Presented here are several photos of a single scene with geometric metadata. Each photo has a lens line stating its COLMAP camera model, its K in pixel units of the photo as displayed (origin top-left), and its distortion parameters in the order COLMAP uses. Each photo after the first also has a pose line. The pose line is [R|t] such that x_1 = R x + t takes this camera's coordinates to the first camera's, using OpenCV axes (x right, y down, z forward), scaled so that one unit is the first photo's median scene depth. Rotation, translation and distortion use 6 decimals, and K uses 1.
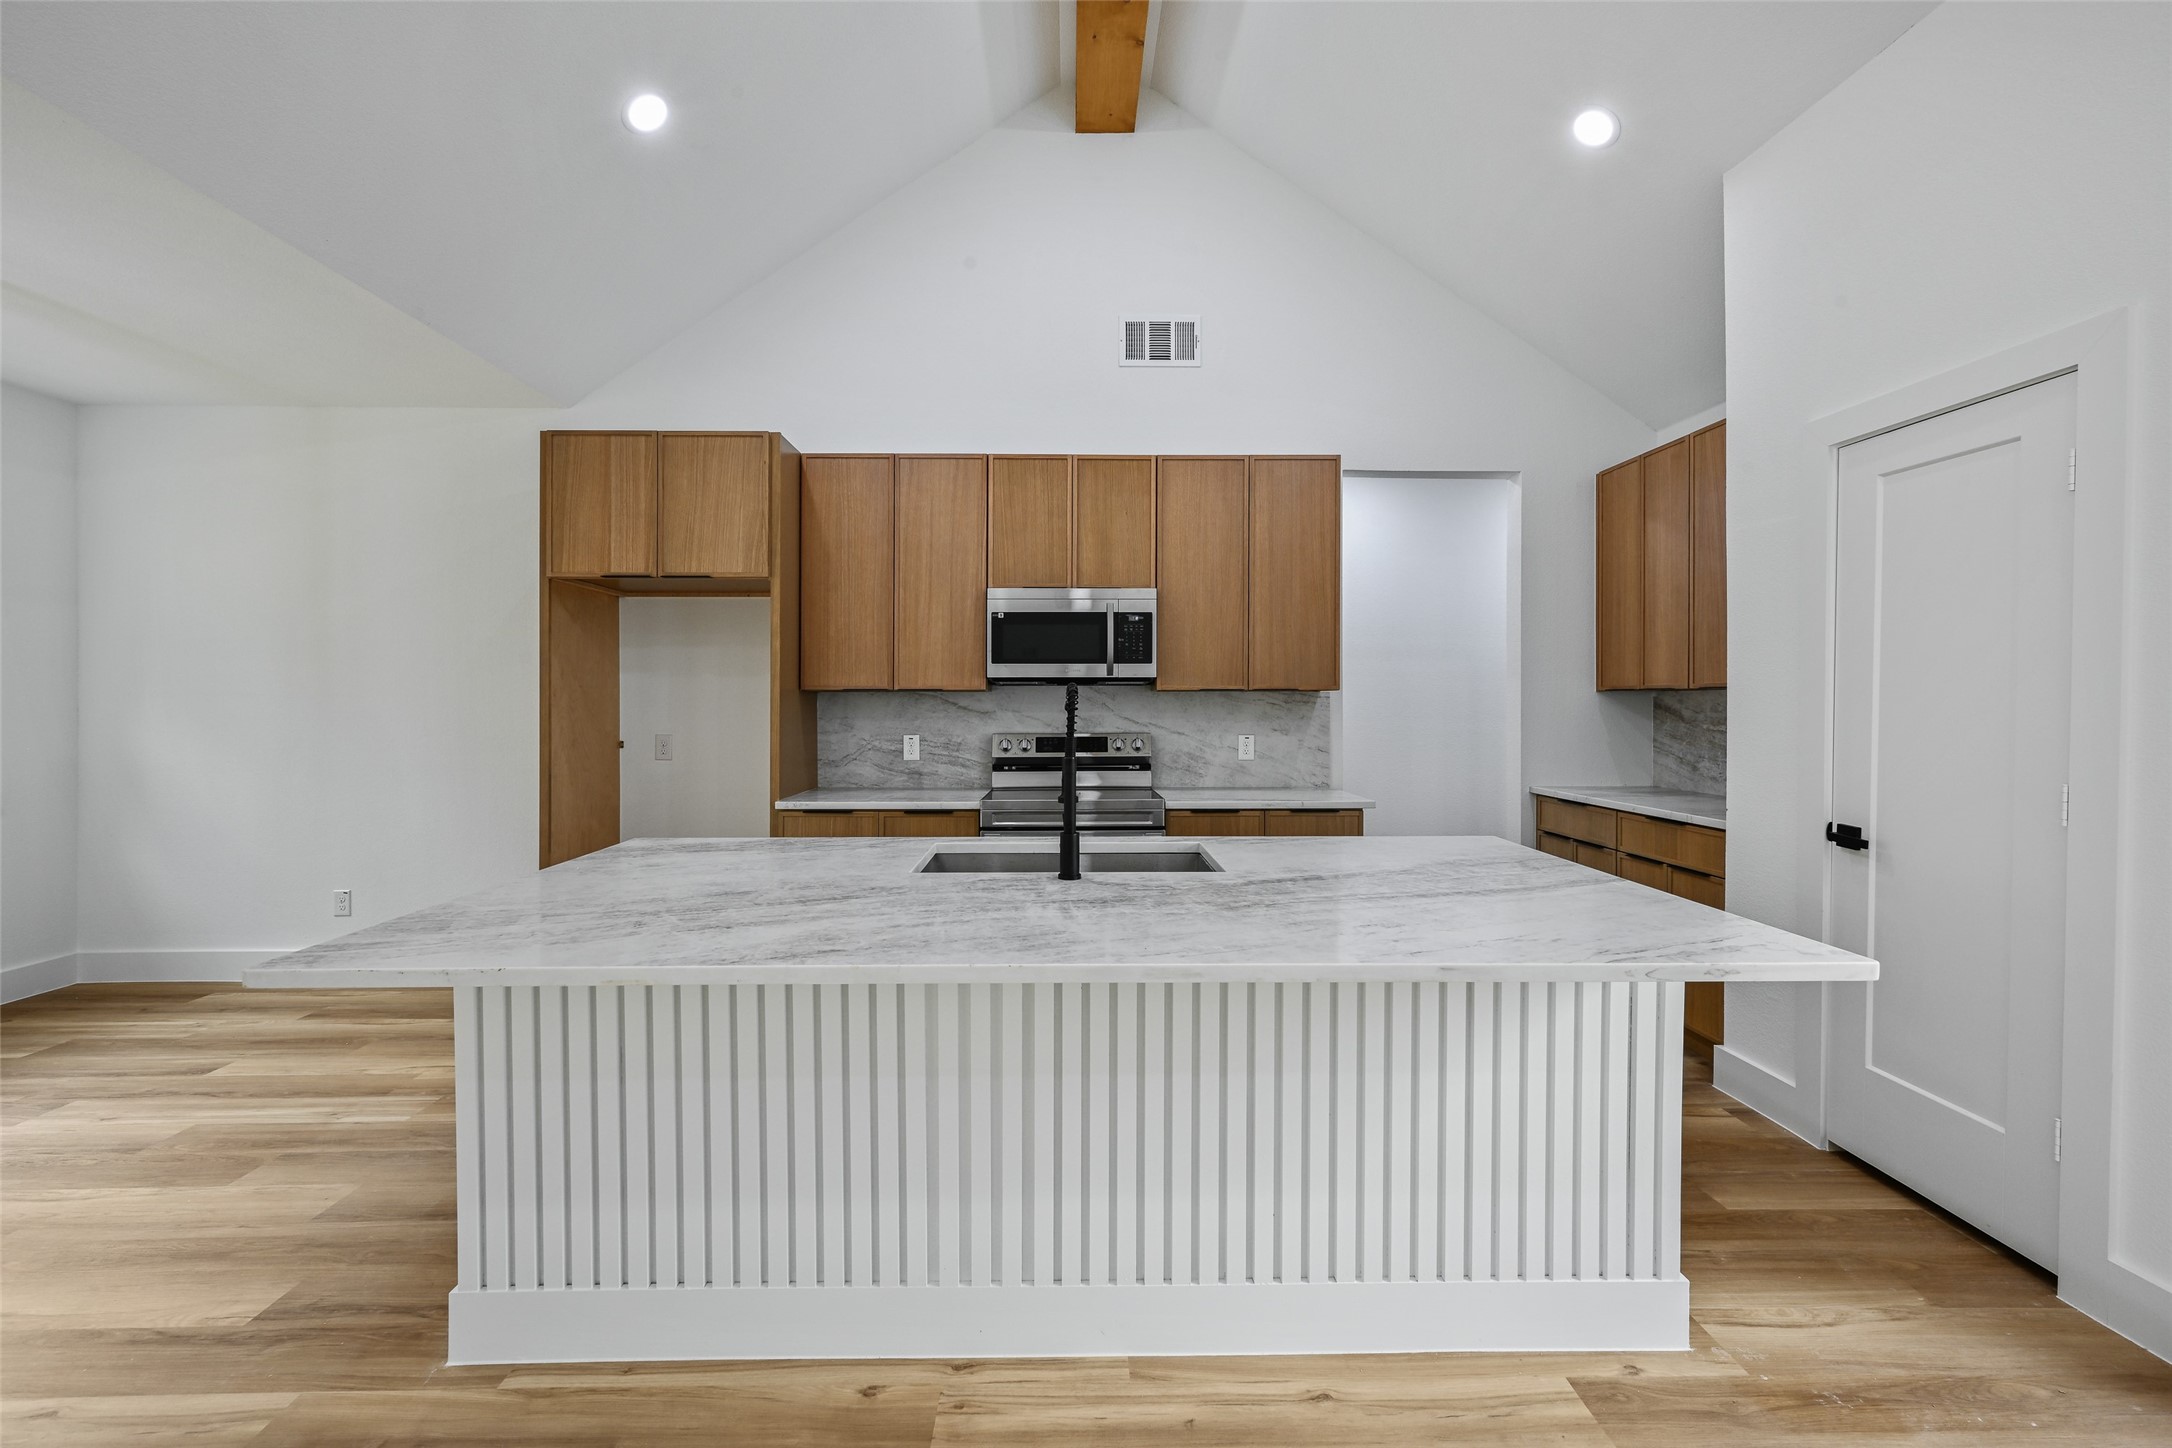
lens RADIAL K [[874.7, 0, 1084.3], [0, 874.7, 702.3], [0, 0, 1]] dist [0.000360, 0.000018]
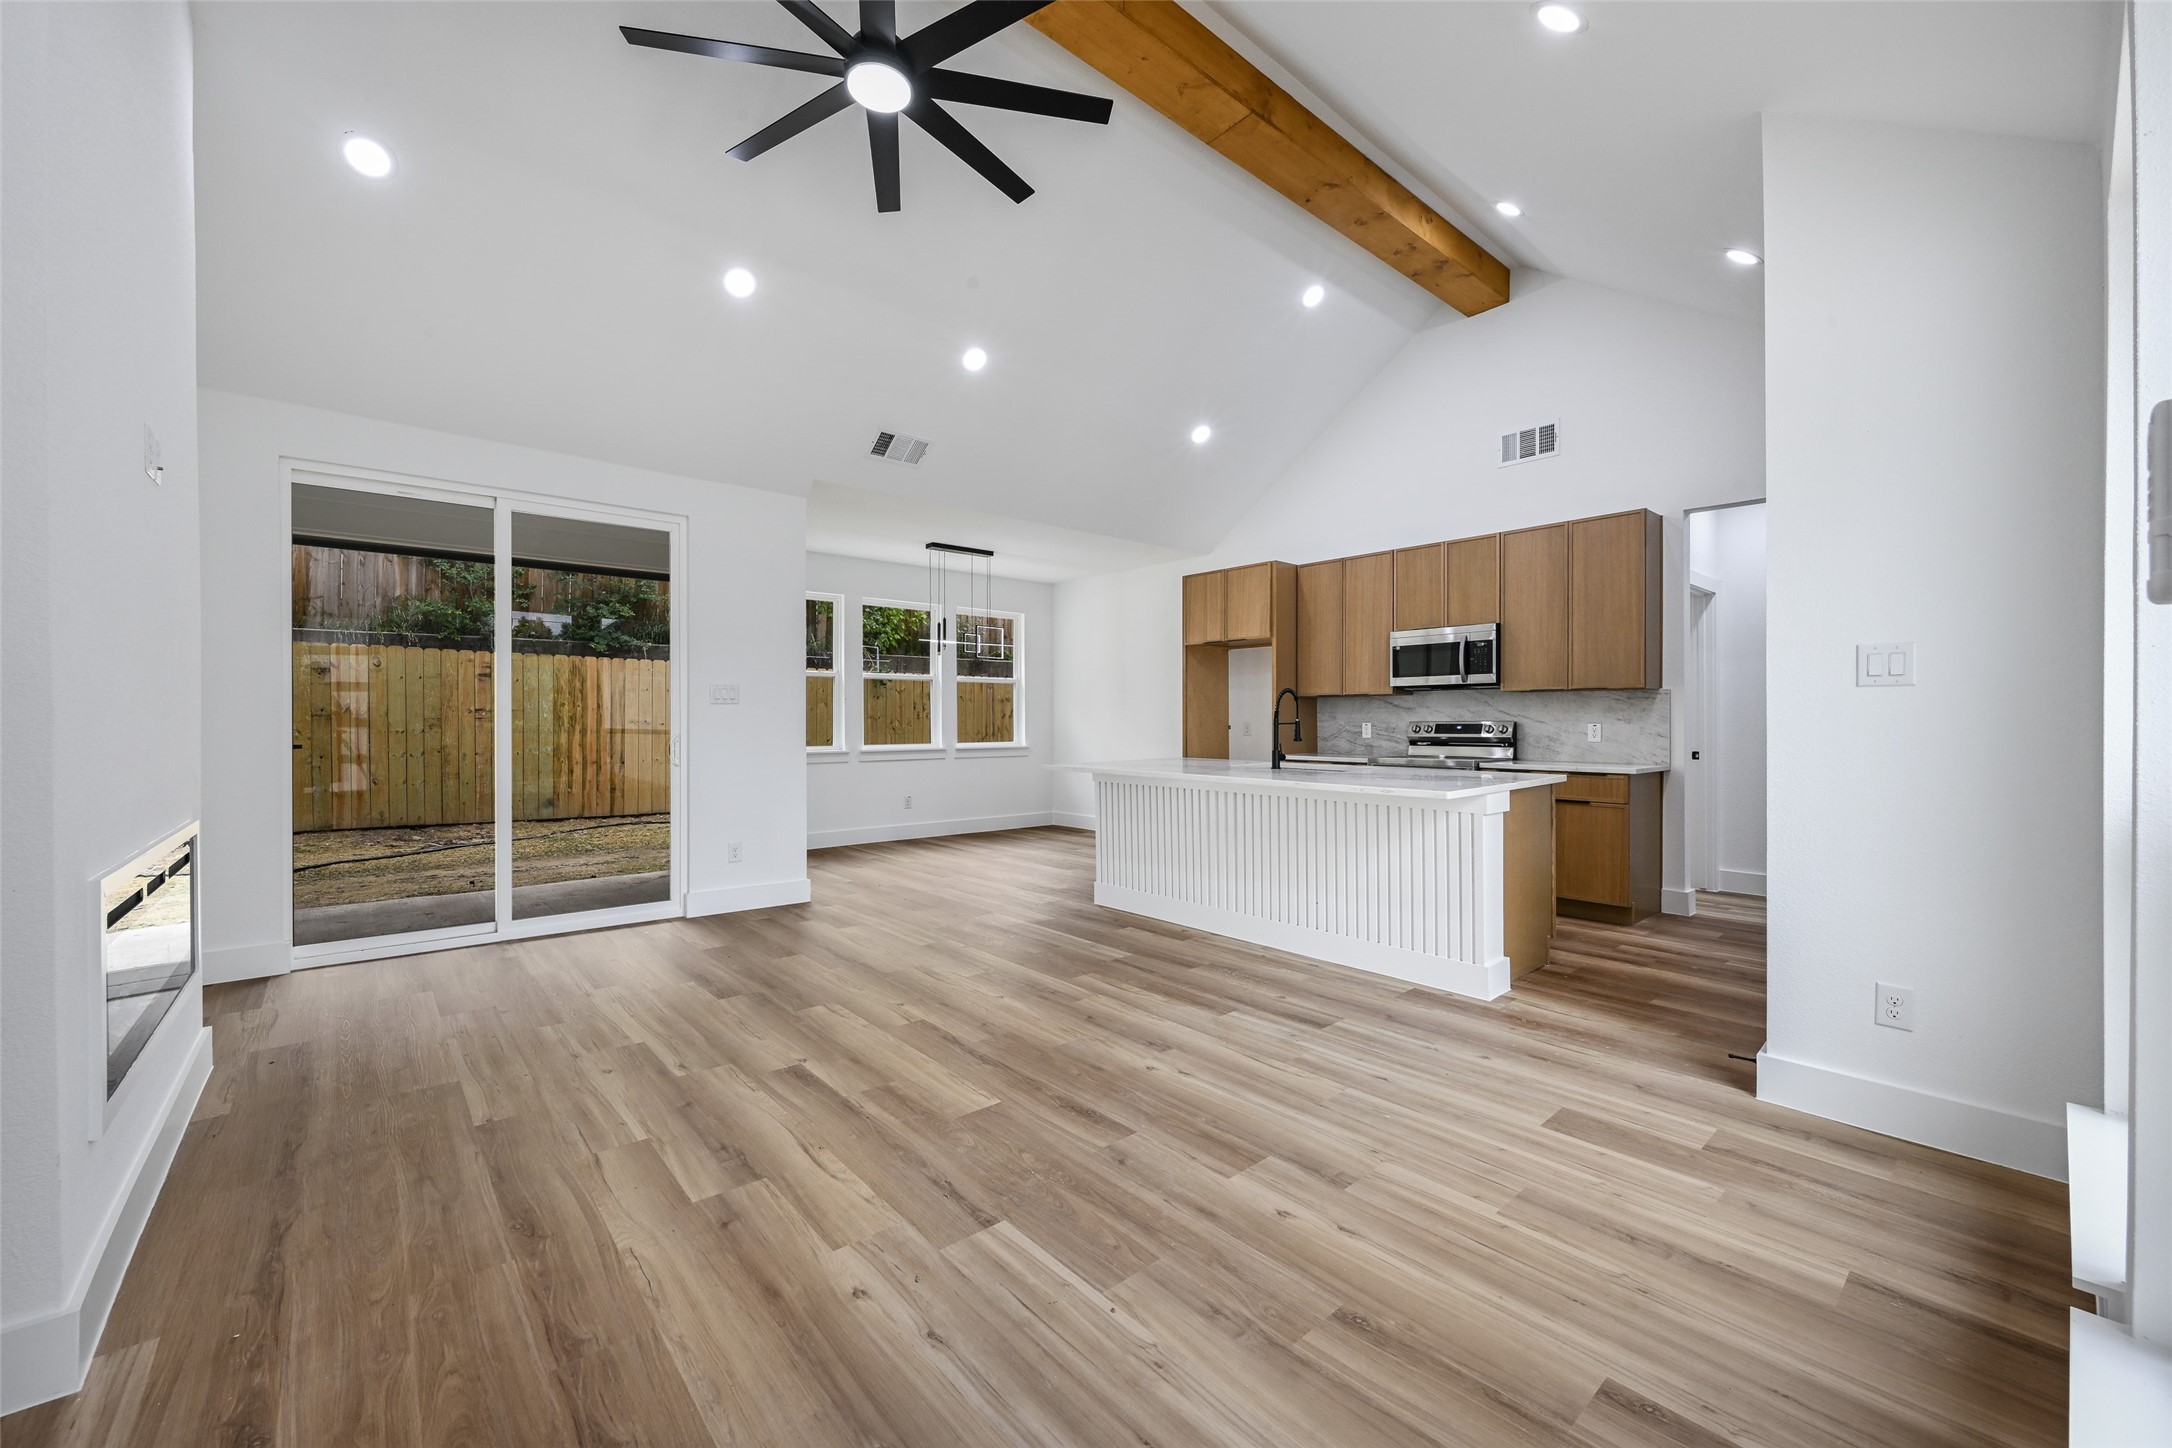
lens RADIAL K [[856.7, 0, 1086.0], [0, 856.7, 724.0], [0, 0, 1]] dist [-0.001188, -0.000211]
pose [[0.645034, 0.003507, -0.764145, 0.739616], [0.001482, 0.999982, 0.005840, 0.031884], [0.764152, -0.004899, 0.645018, -0.471670]]
